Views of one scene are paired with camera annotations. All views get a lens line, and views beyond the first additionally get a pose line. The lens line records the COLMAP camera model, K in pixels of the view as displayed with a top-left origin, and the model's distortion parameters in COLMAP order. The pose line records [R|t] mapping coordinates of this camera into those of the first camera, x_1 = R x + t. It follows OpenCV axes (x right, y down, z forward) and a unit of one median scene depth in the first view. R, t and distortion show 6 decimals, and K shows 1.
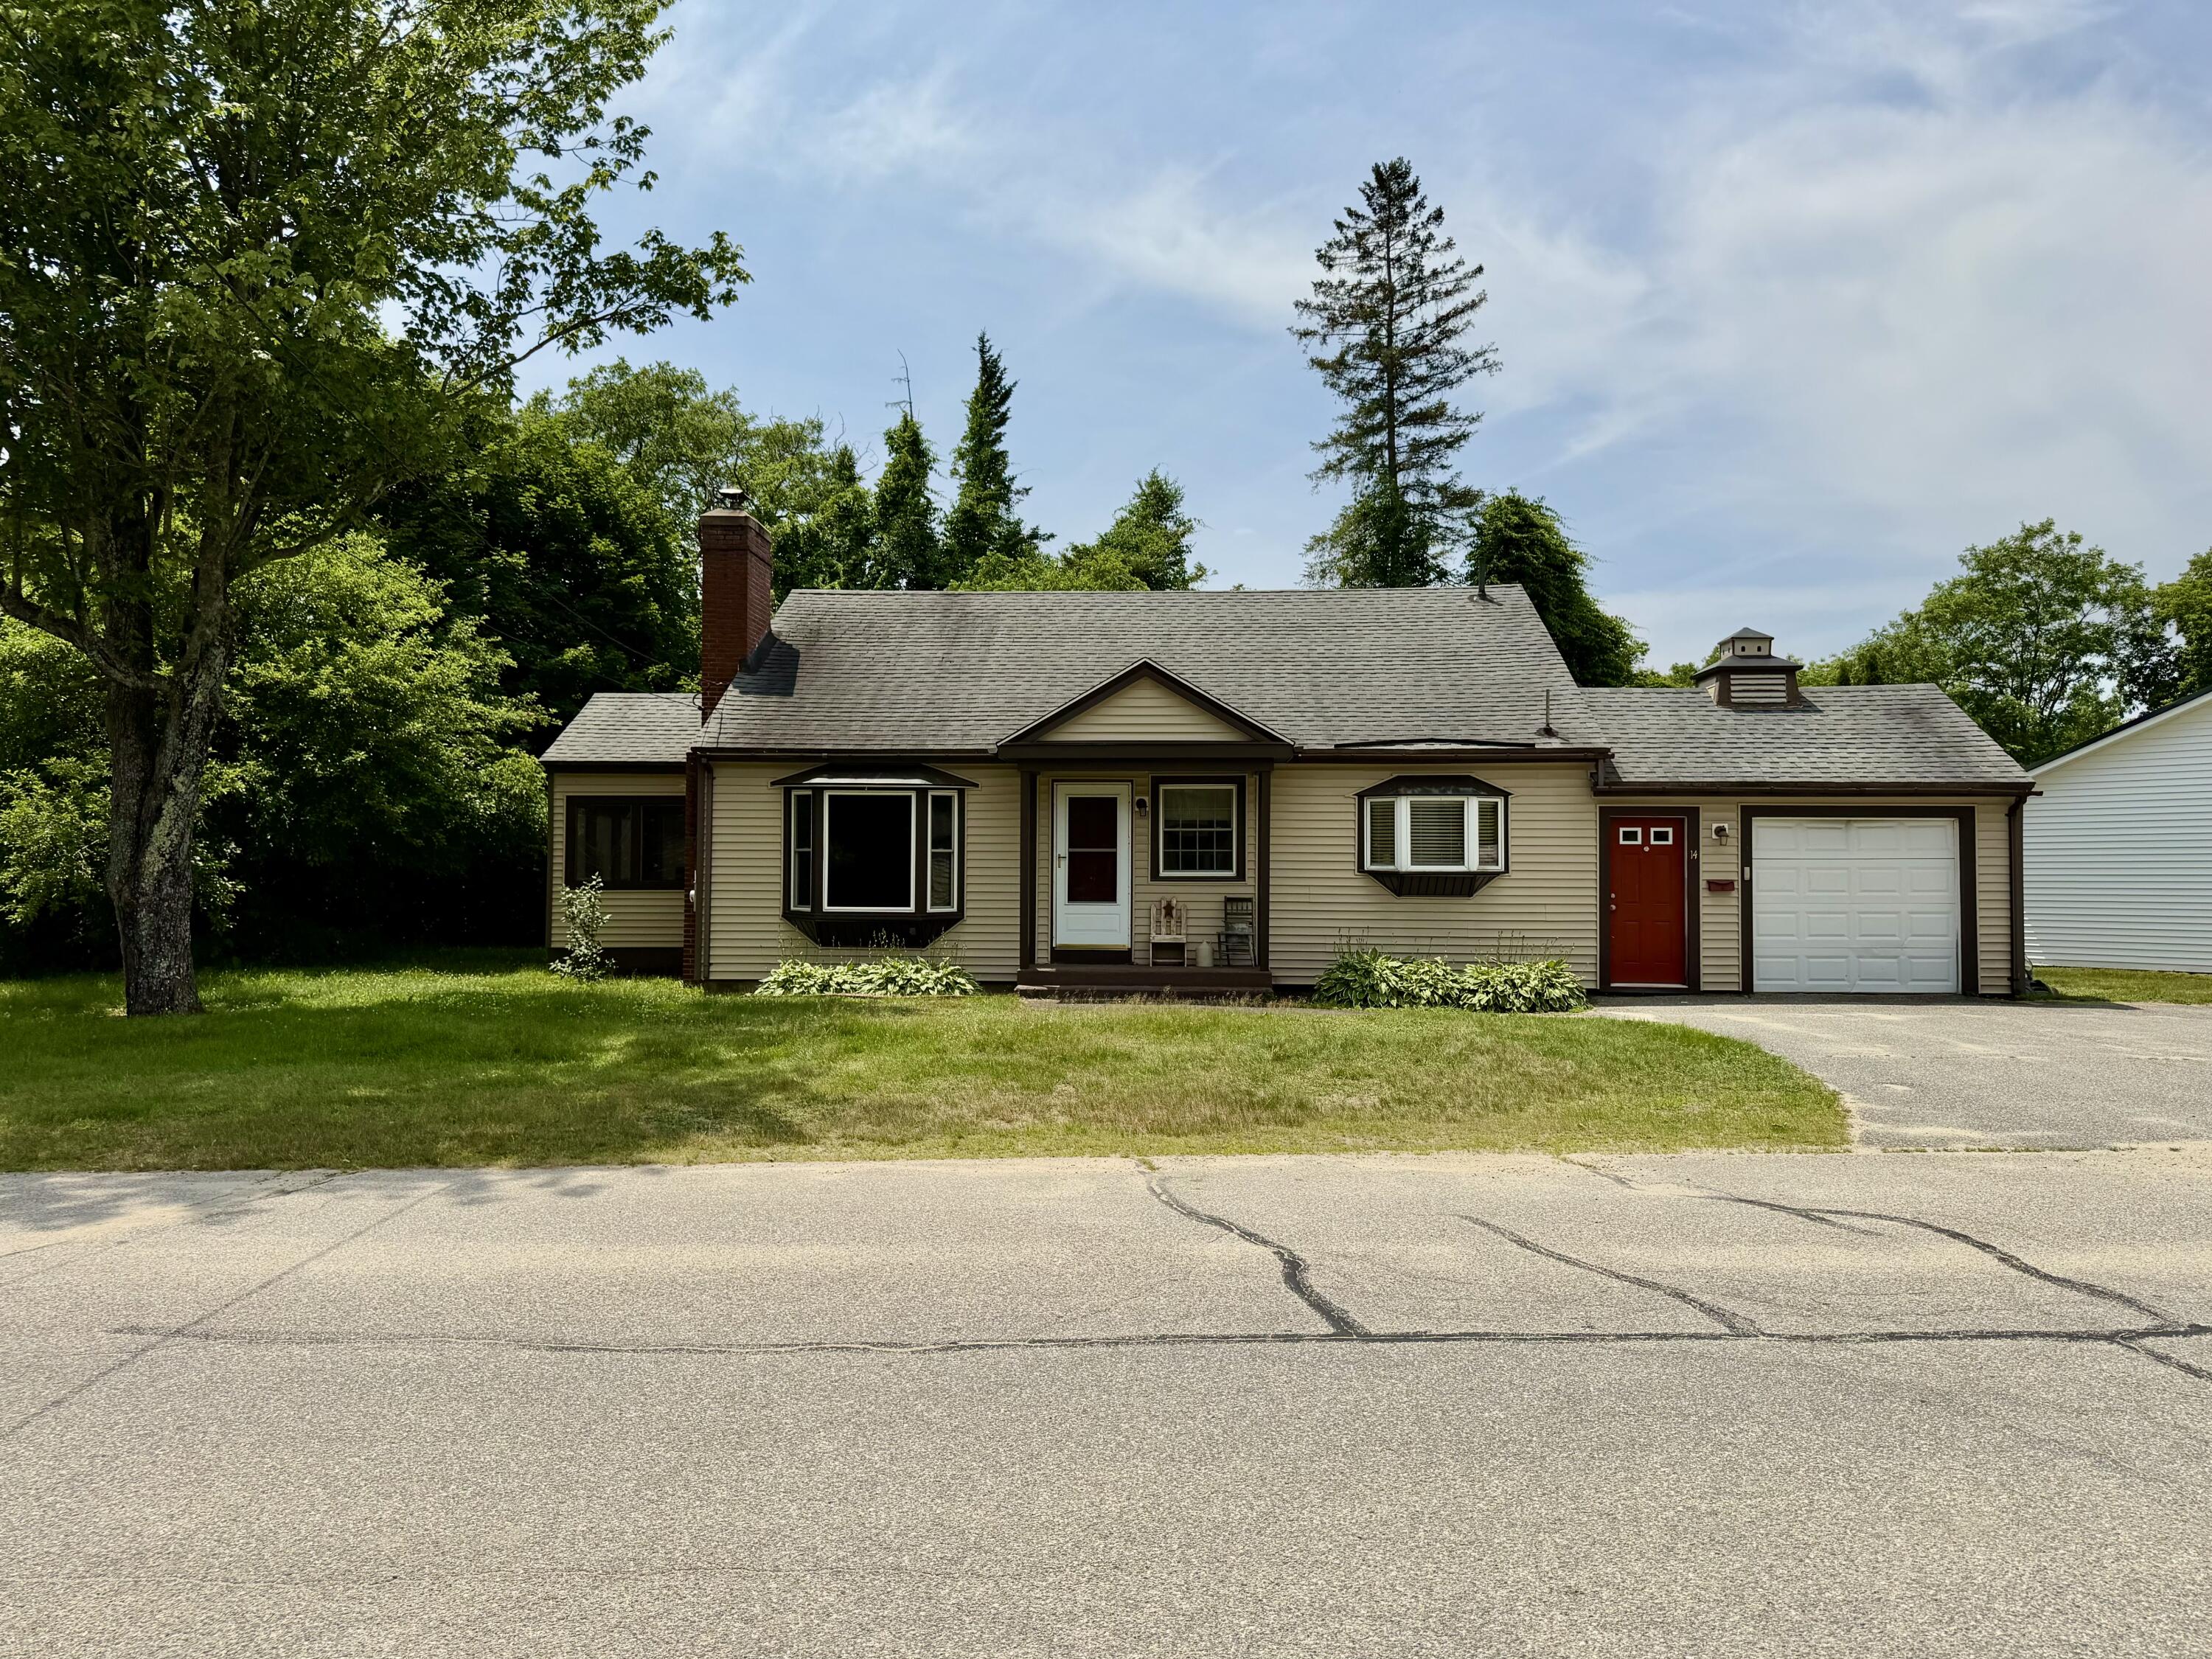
lens RADIAL K [[1578.8, 0, 1089.9], [0, 1578.8, 839.3], [0, 0, 1]] dist [0.049963, -0.029796]
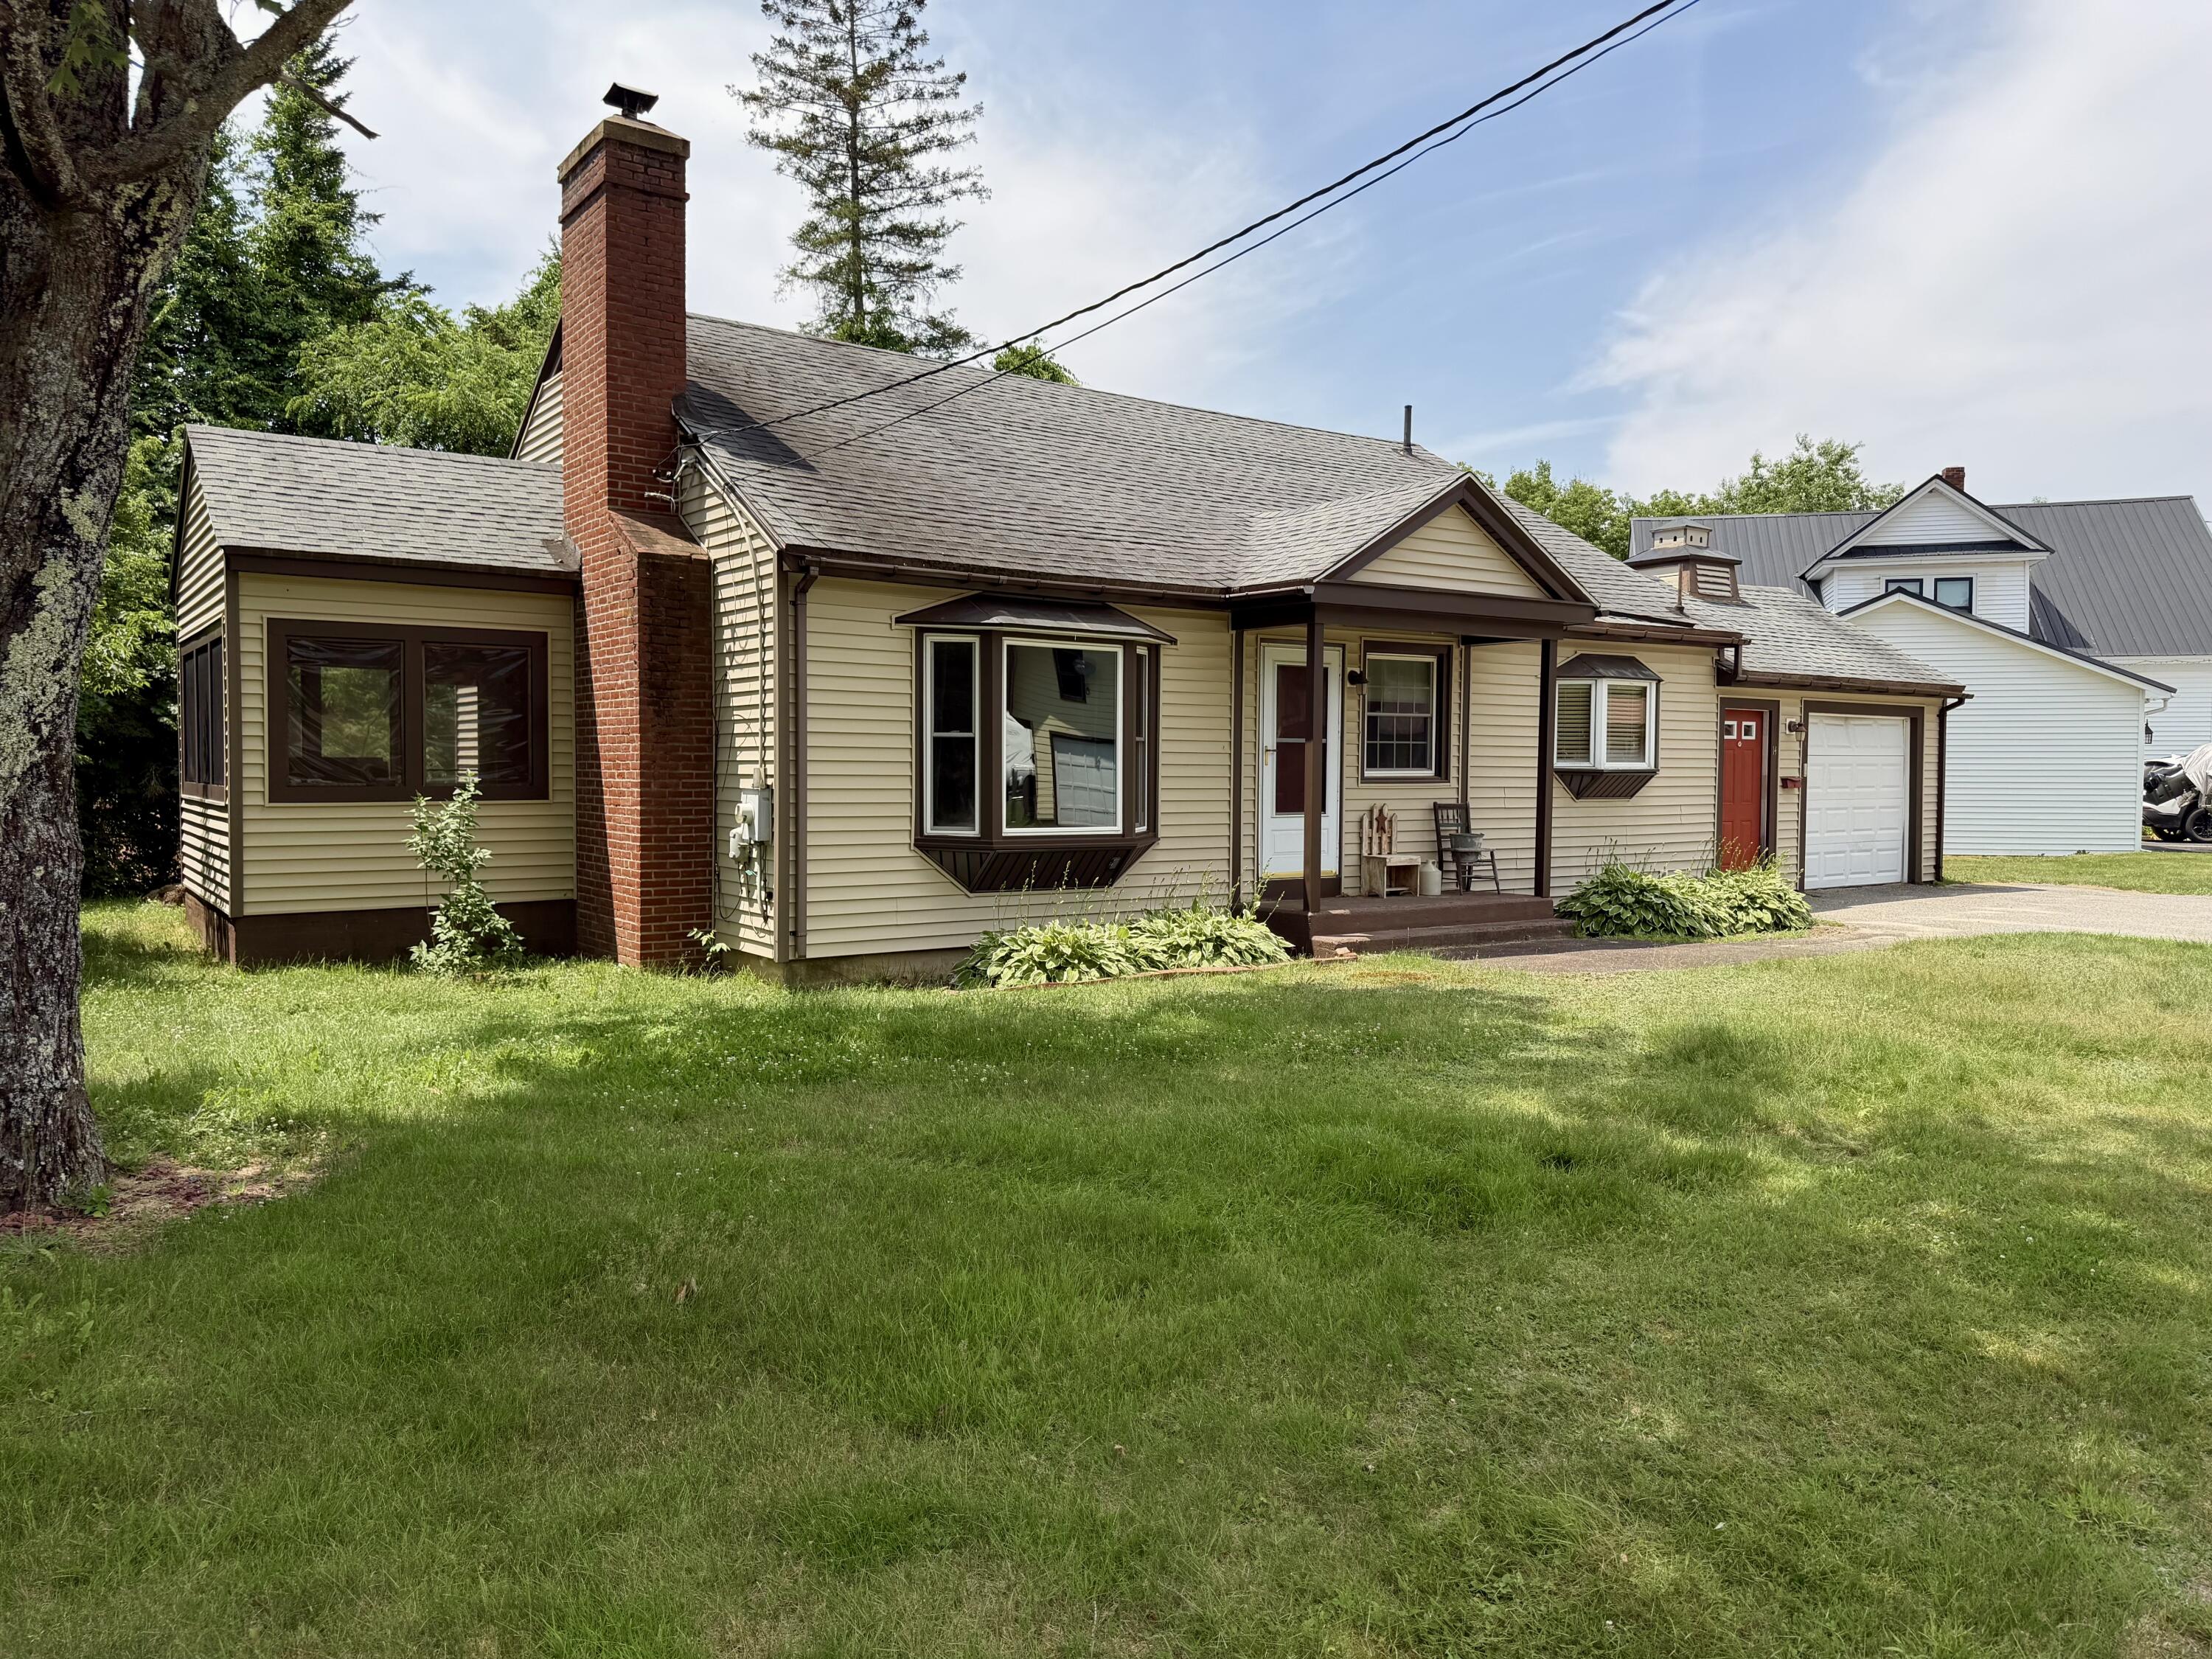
lens RADIAL K [[1578.8, 0, 1115.6], [0, 1578.8, 838.4], [0, 0, 1]] dist [0.049963, -0.029796]
pose [[0.774075, -0.028994, 0.632430, -0.517690], [-0.014373, 0.997888, 0.063341, 0.007224], [-0.632931, -0.058120, 0.772024, 0.499649]]
